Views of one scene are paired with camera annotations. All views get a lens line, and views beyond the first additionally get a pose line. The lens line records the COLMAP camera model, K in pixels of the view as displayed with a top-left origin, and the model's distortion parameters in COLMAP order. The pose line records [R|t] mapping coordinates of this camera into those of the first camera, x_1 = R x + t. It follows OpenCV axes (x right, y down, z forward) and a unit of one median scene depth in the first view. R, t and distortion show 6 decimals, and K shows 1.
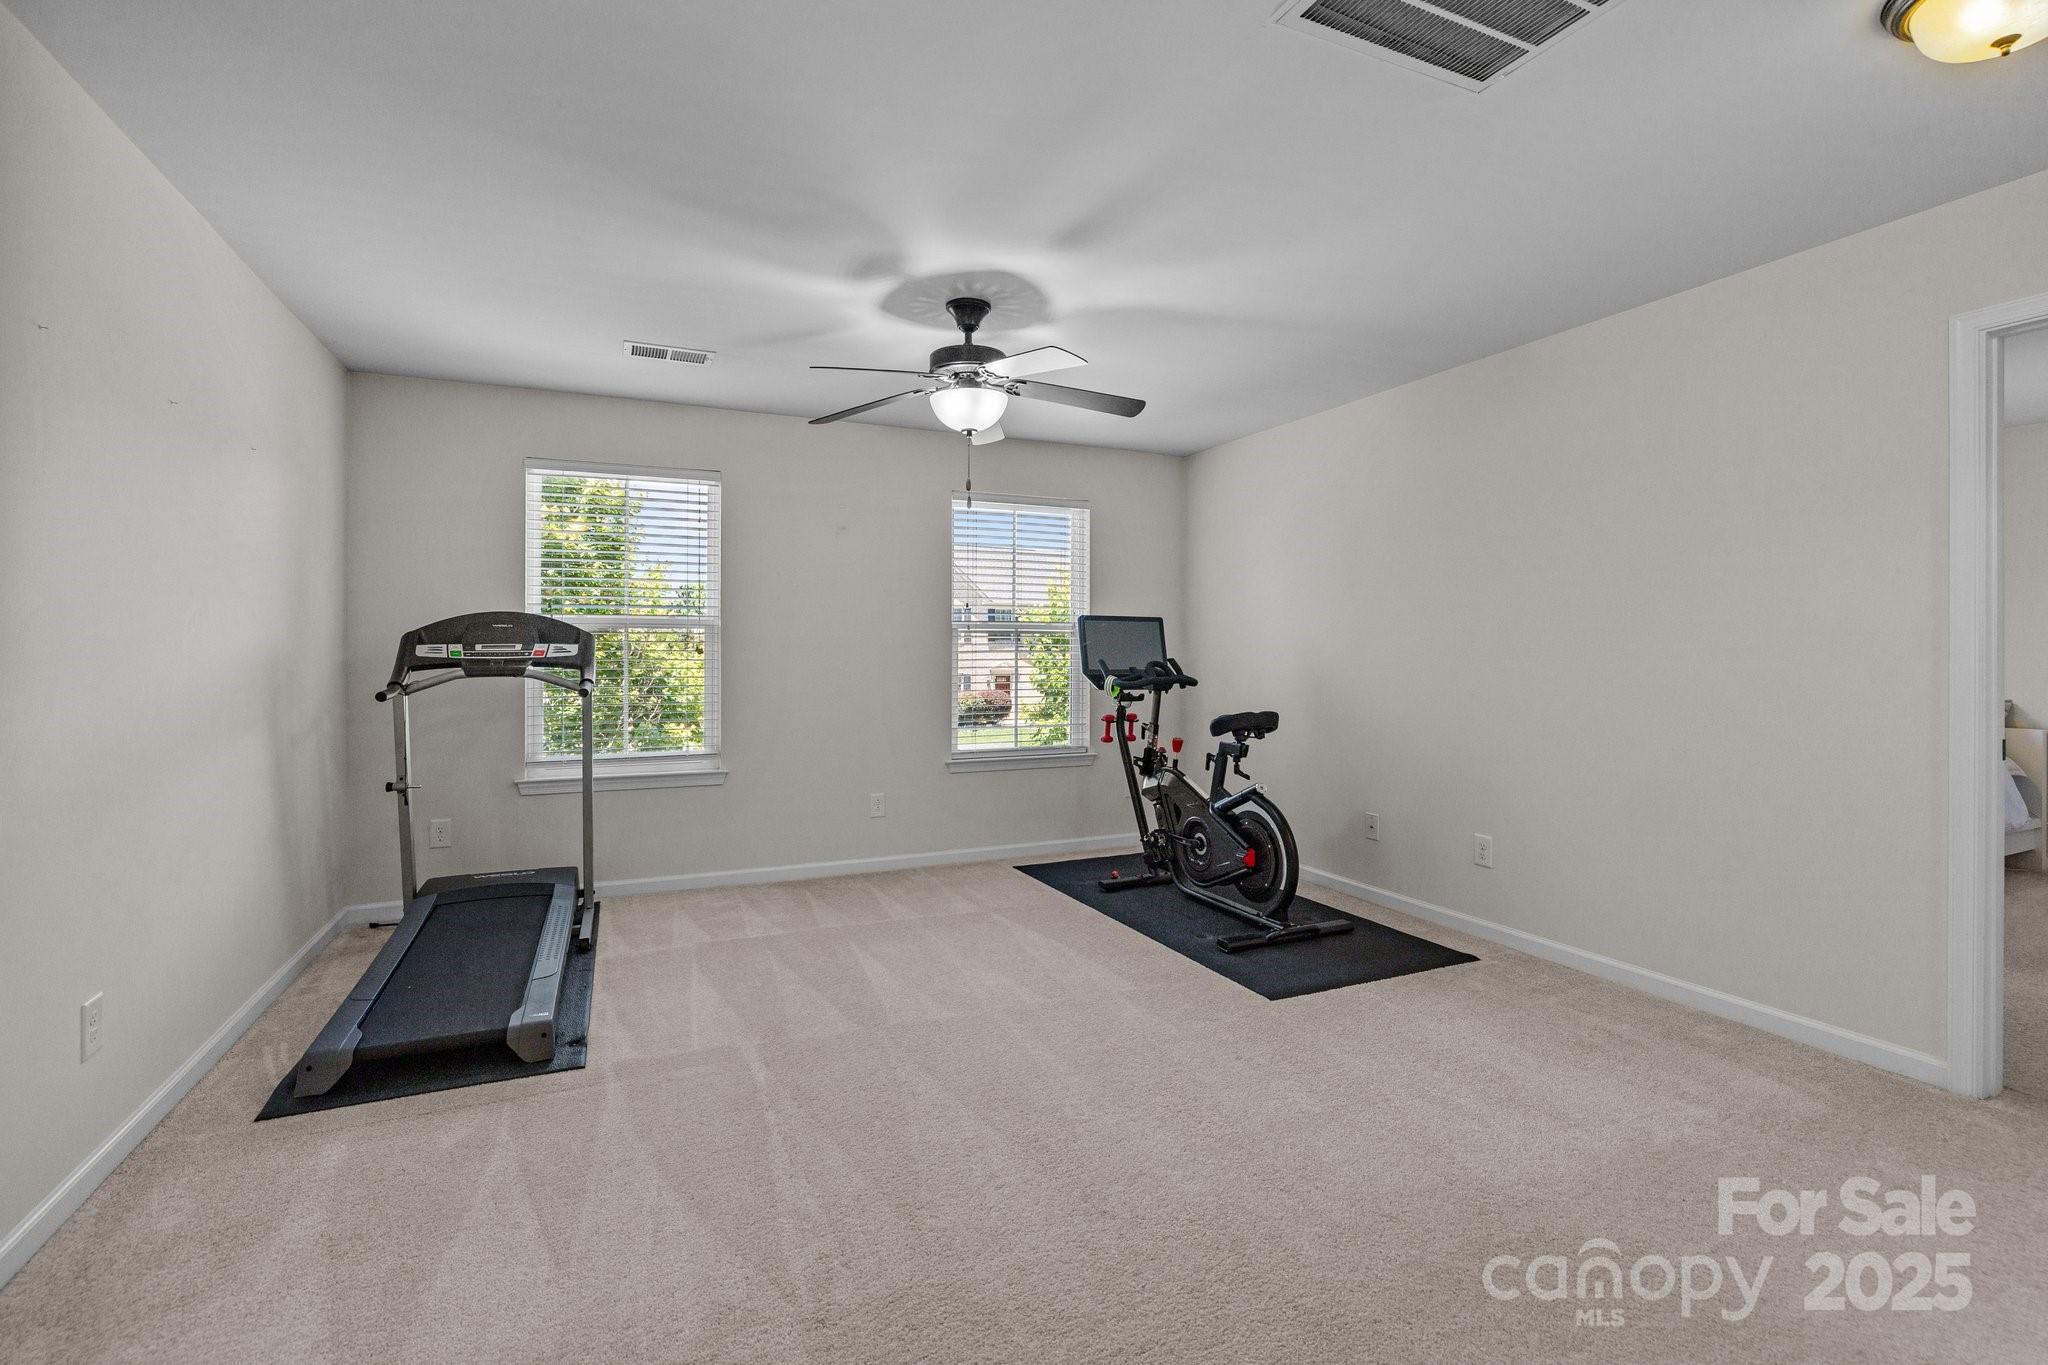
lens RADIAL K [[935.5, 0, 1027.6], [0, 935.5, 678.4], [0, 0, 1]] dist [-0.036656, -0.000124]
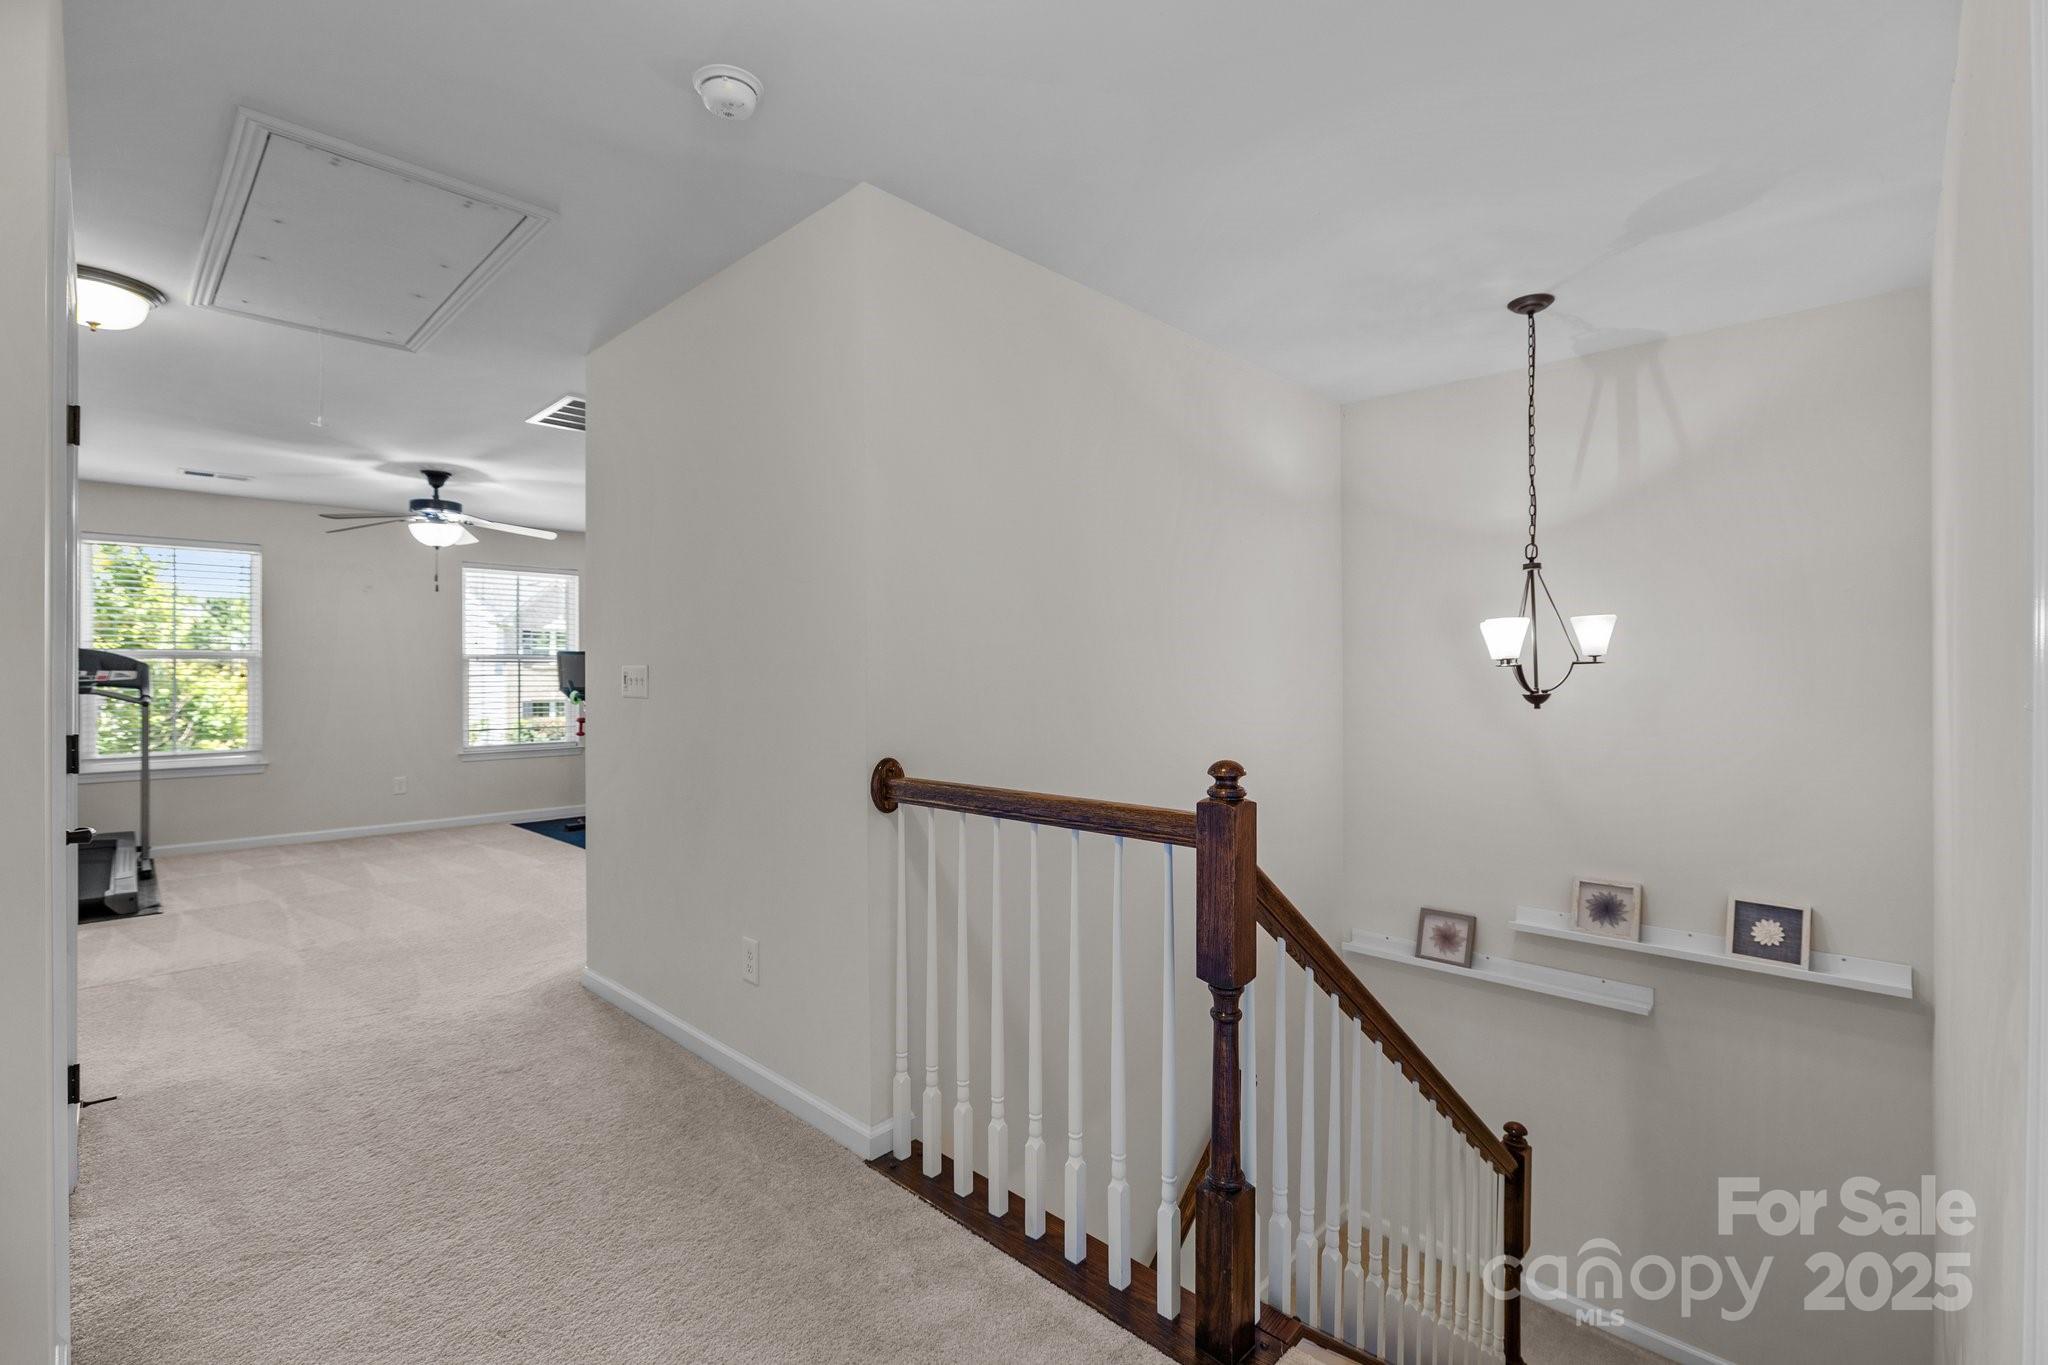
lens RADIAL K [[934.9, 0, 1024.0], [0, 934.9, 682.5], [0, 0, 1]] dist [-0.002176, -0.000343]
pose [[0.934300, -0.006756, 0.356424, 0.269285], [0.012915, 0.999806, -0.014902, 0.019181], [-0.356254, 0.018526, 0.934205, -0.800679]]
